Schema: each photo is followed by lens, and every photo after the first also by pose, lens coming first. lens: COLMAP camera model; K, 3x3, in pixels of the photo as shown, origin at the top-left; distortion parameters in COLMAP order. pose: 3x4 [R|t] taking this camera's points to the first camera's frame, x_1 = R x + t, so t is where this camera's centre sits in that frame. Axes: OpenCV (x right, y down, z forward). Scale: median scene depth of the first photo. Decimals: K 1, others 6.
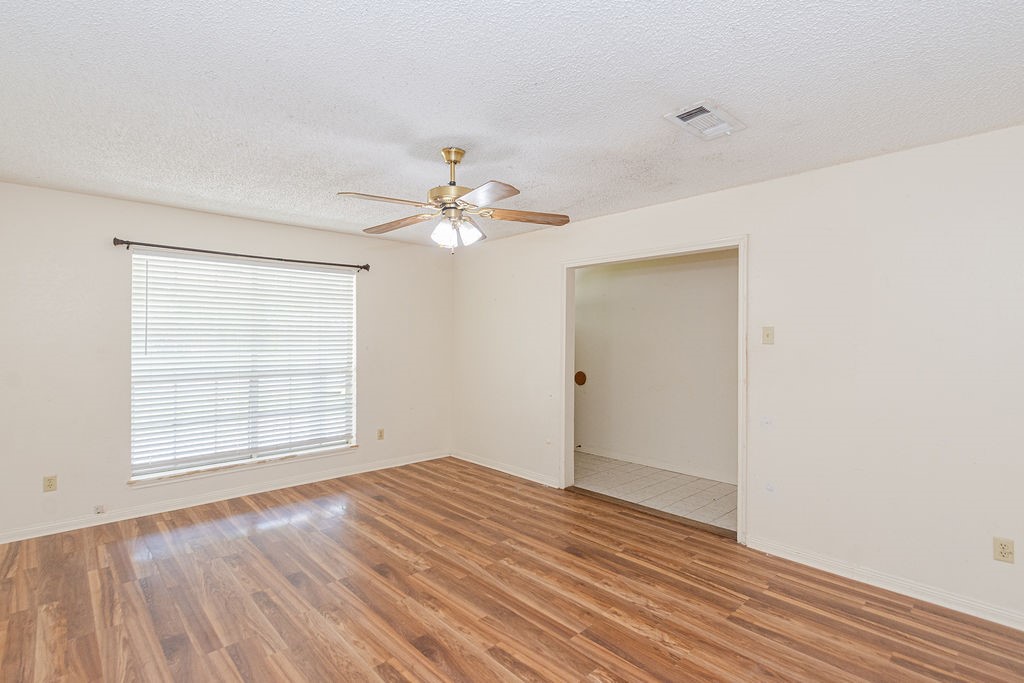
lens RADIAL K [[489.0, 0, 516.5], [0, 489.0, 359.0], [0, 0, 1]] dist [0.000789, 0.000131]
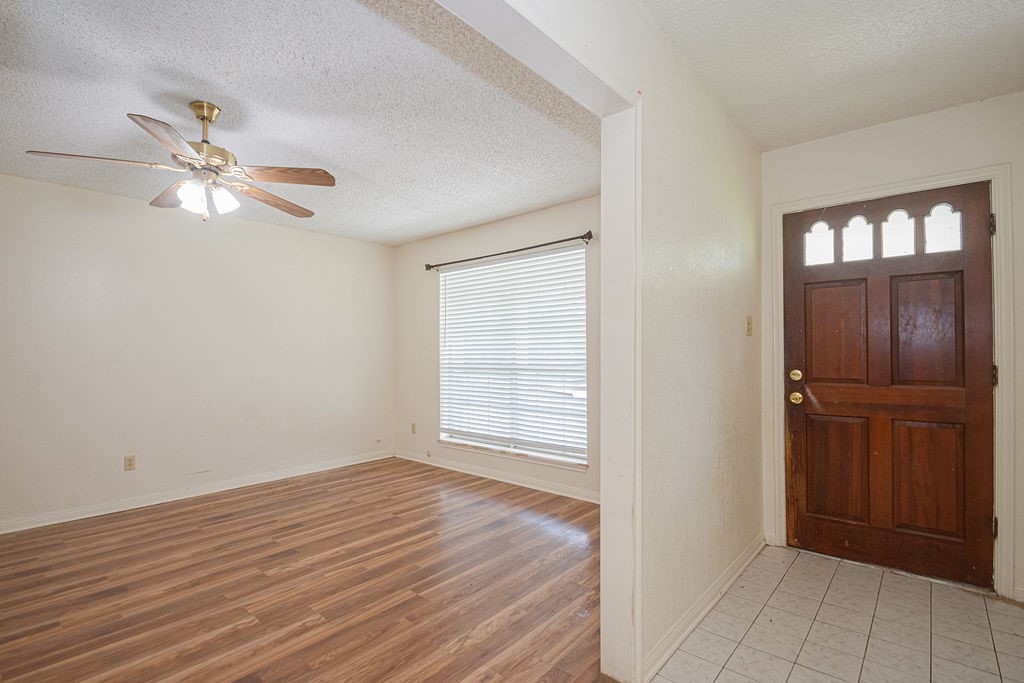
lens RADIAL K [[489.0, 0, 516.5], [0, 489.0, 359.0], [0, 0, 1]] dist [0.000789, 0.000131]
pose [[0.087111, 0.006502, -0.996177, 0.620208], [-0.037080, 0.999307, 0.003280, 0.012485], [0.995508, 0.036653, 0.087291, 1.131368]]
